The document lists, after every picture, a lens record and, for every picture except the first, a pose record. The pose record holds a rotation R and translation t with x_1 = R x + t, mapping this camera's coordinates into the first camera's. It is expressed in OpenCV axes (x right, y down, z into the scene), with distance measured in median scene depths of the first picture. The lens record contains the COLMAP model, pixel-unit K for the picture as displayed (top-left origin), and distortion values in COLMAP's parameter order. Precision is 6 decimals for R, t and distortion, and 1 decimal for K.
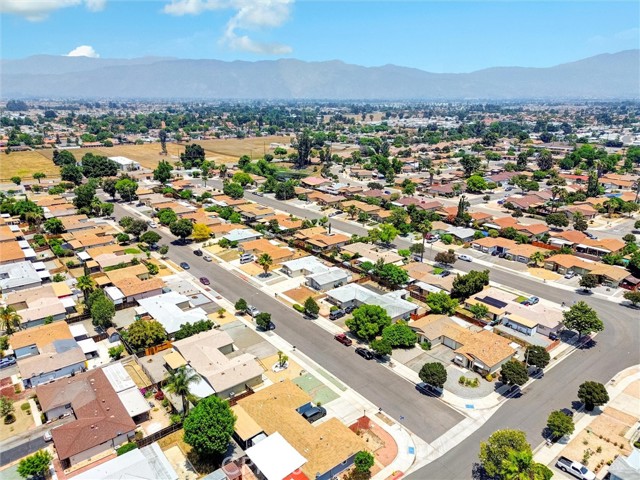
lens RADIAL K [[452.0, 0, 321.4], [0, 452.0, 240.4], [0, 0, 1]] dist [0.074649, -0.078086]
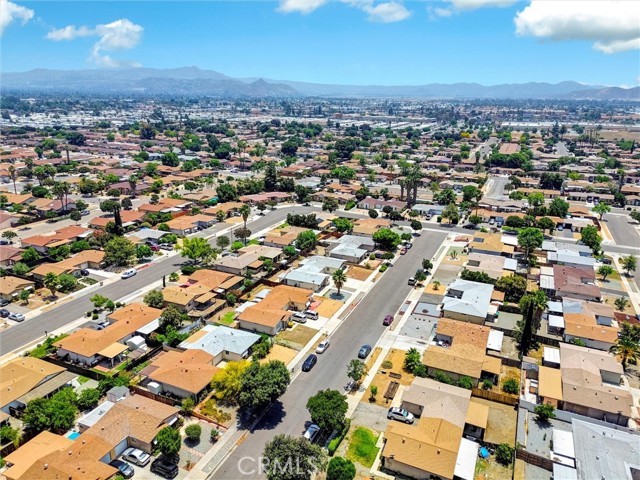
lens RADIAL K [[452.0, 0, 321.4], [0, 452.0, 240.4], [0, 0, 1]] dist [0.074649, -0.078086]
pose [[-0.447632, -0.281530, 0.848744, -0.825735], [0.257192, 0.868507, 0.423730, -0.396131], [-0.856433, 0.407965, -0.316364, 1.259640]]
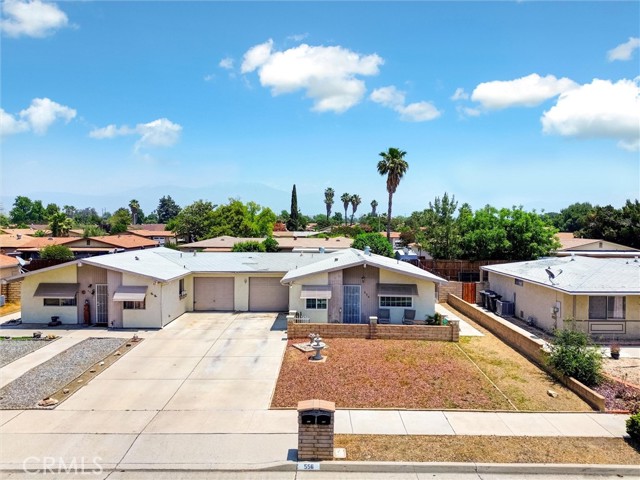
lens RADIAL K [[452.0, 0, 321.4], [0, 452.0, 240.4], [0, 0, 1]] dist [0.074649, -0.078086]
pose [[0.631908, -0.028244, 0.774529, -0.148073], [0.230011, 0.961148, -0.152608, 0.089116], [-0.740127, 0.274584, 0.613853, 0.838919]]
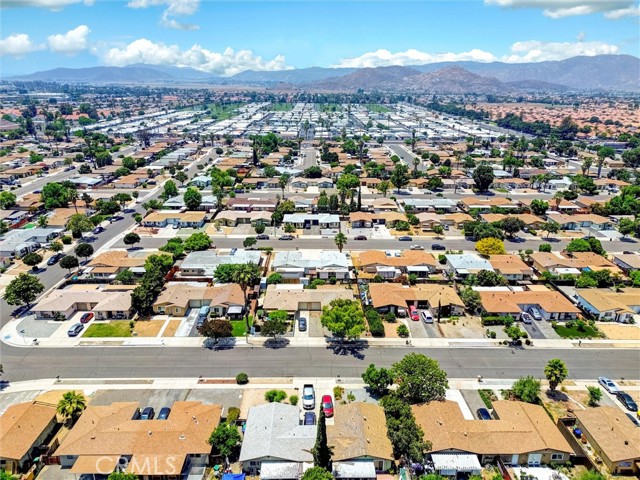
lens RADIAL K [[452.0, 0, 321.4], [0, 452.0, 240.4], [0, 0, 1]] dist [0.074649, -0.078086]
pose [[-0.616680, 0.253935, -0.745133, 0.669962], [-0.247441, 0.836042, 0.489701, -0.446369], [0.747315, 0.486365, -0.452736, 1.417046]]
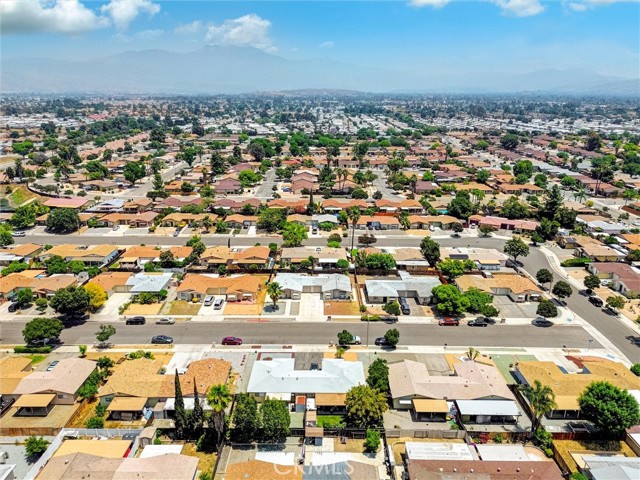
lens RADIAL K [[452.0, 0, 321.4], [0, 452.0, 240.4], [0, 0, 1]] dist [0.074649, -0.078086]
pose [[0.628709, -0.241876, 0.739068, -0.666806], [0.229199, 0.965816, 0.121110, -0.128795], [-0.743097, 0.093250, 0.662655, 0.354203]]
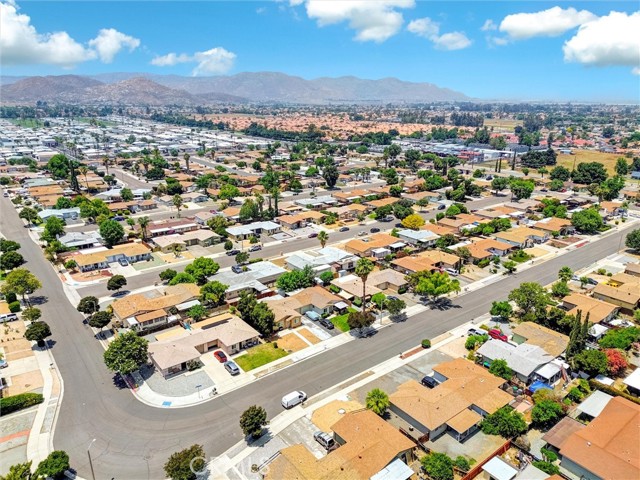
lens RADIAL K [[452.0, 0, 321.4], [0, 452.0, 240.4], [0, 0, 1]] dist [0.074649, -0.078086]
pose [[-0.012983, 0.302892, -0.952936, 0.972753], [-0.308957, 0.905168, 0.291918, -0.281316], [0.950987, 0.298206, 0.081829, 0.889834]]
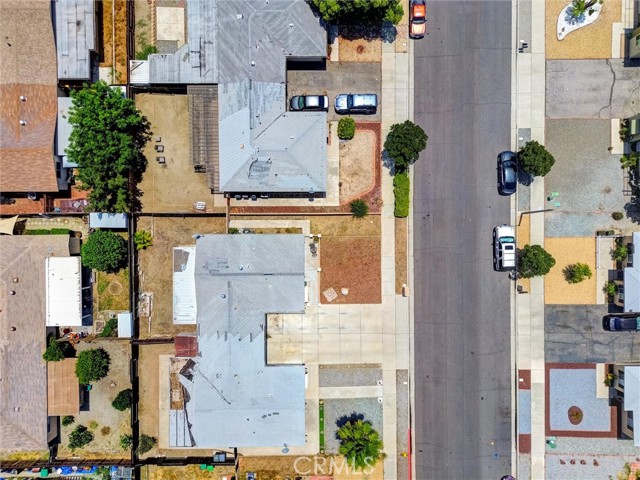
lens RADIAL K [[452.0, 0, 321.4], [0, 452.0, 240.4], [0, 0, 1]] dist [0.074649, -0.078086]
pose [[-0.782200, -0.622927, -0.011225, -0.010306], [0.183140, -0.247113, 0.951522, -0.223618], [-0.595503, 0.742225, 0.307374, 0.799918]]
